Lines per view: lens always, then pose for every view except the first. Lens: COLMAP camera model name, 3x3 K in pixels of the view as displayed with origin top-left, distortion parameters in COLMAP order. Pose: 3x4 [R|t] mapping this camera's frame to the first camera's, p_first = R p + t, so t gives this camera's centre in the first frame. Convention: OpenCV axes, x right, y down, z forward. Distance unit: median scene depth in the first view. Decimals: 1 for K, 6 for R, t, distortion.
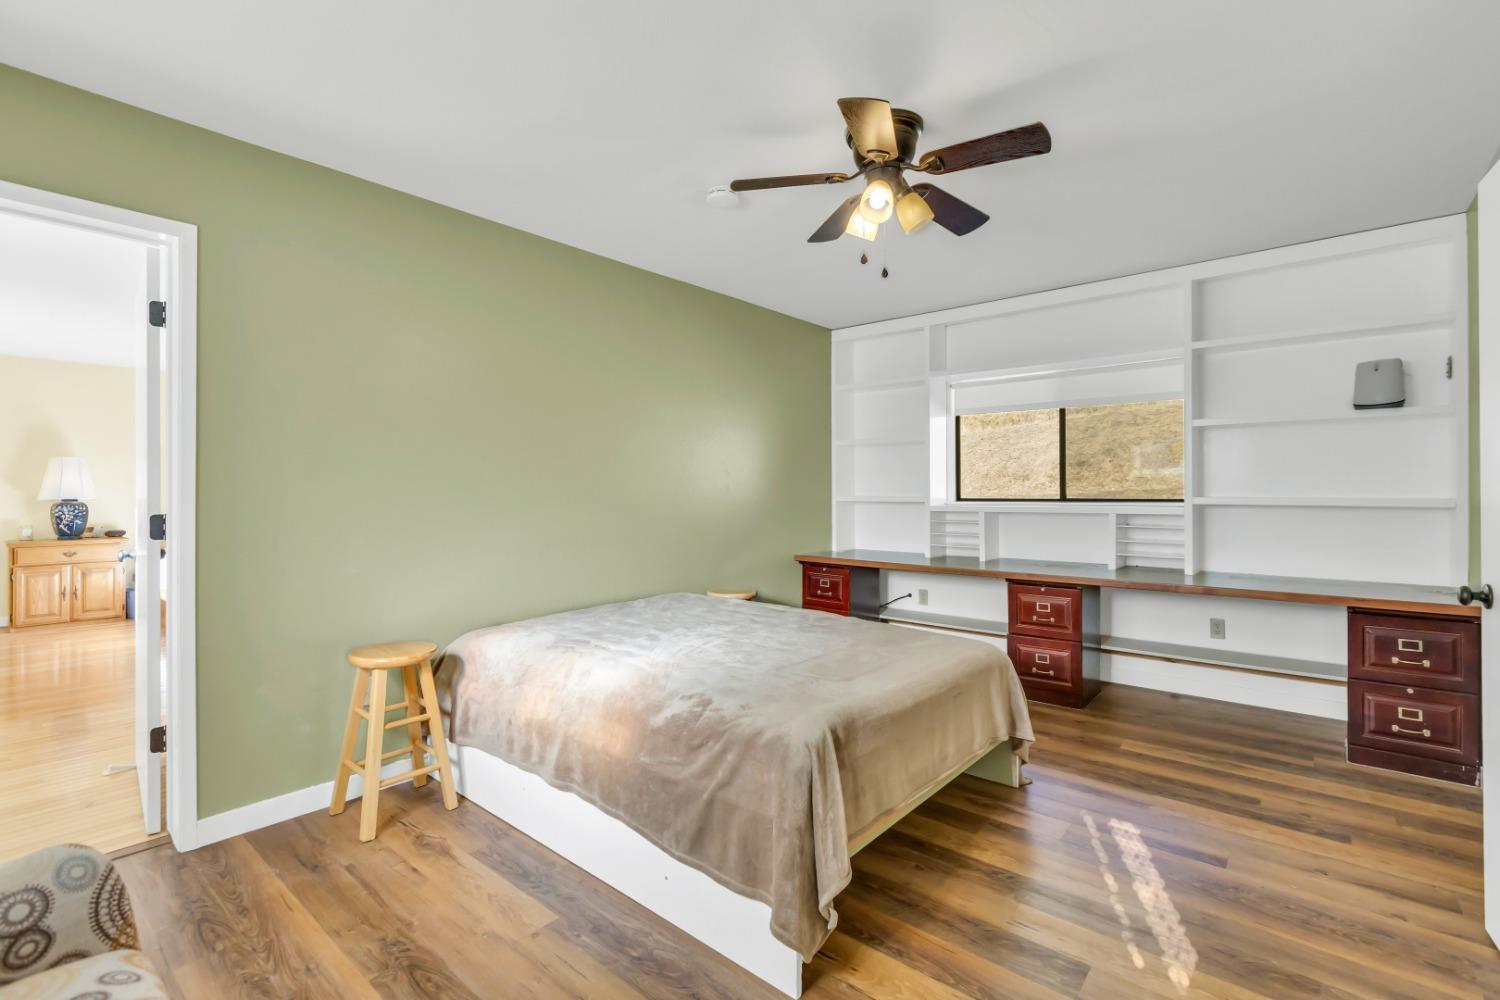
lens RADIAL K [[675.9, 0, 761.8], [0, 675.9, 493.7], [0, 0, 1]] dist [0.005862, -0.000596]
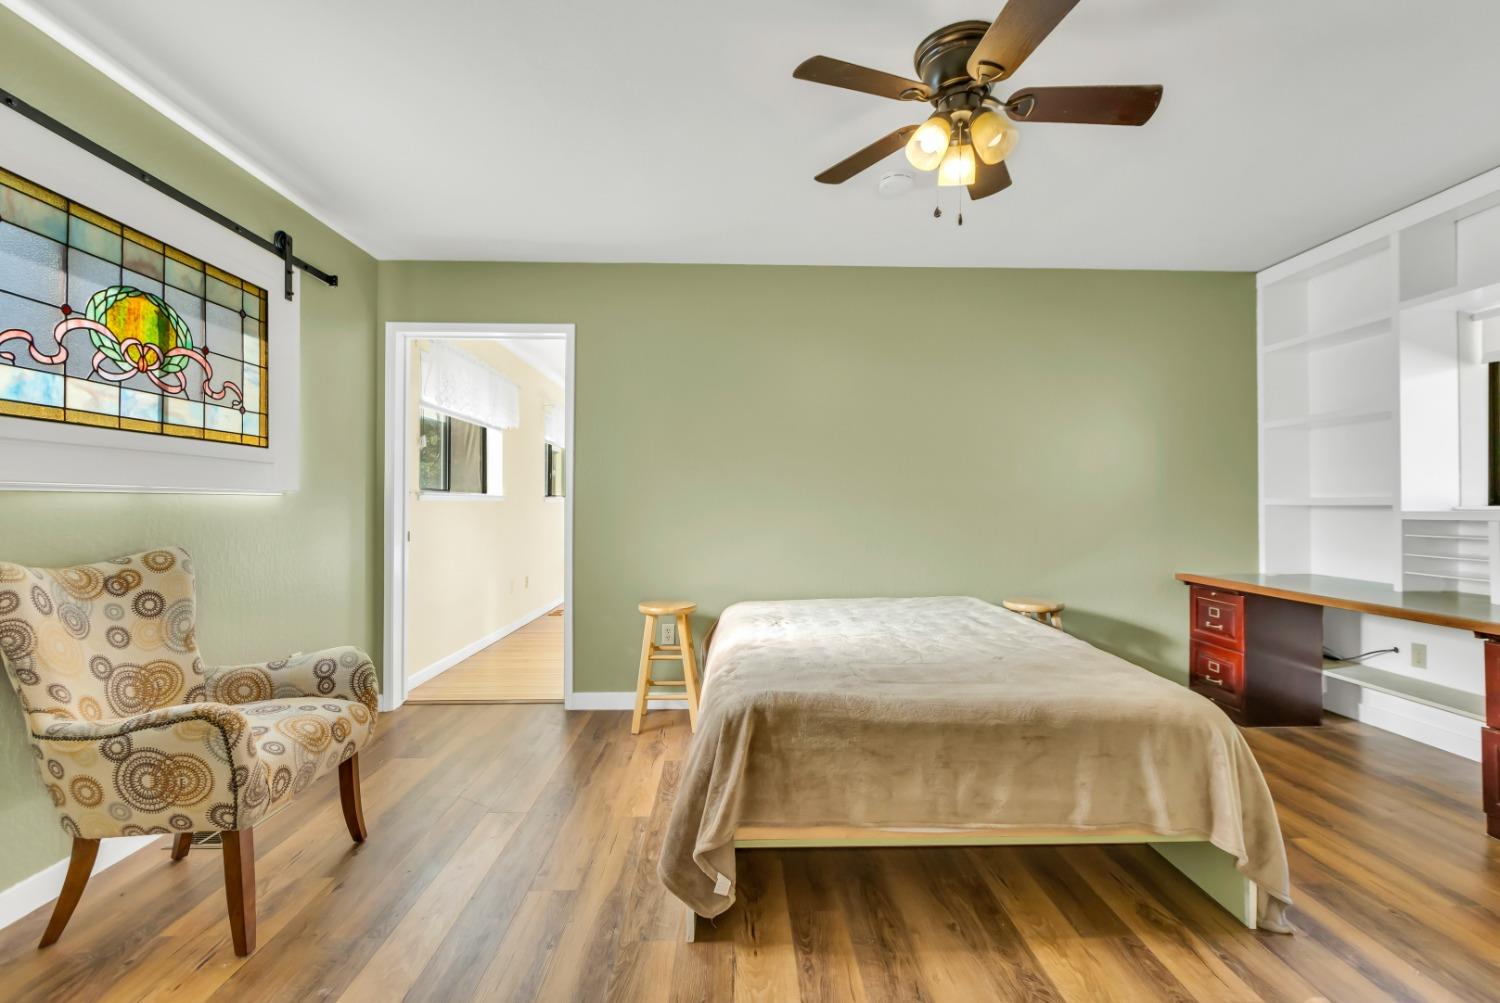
lens RADIAL K [[675.9, 0, 765.3], [0, 675.9, 499.1], [0, 0, 1]] dist [0.005862, -0.000596]
pose [[0.673595, -0.002495, -0.739097, 0.306341], [-0.006687, 0.999933, -0.009471, 0.016043], [0.739071, 0.011322, 0.673533, 0.116639]]
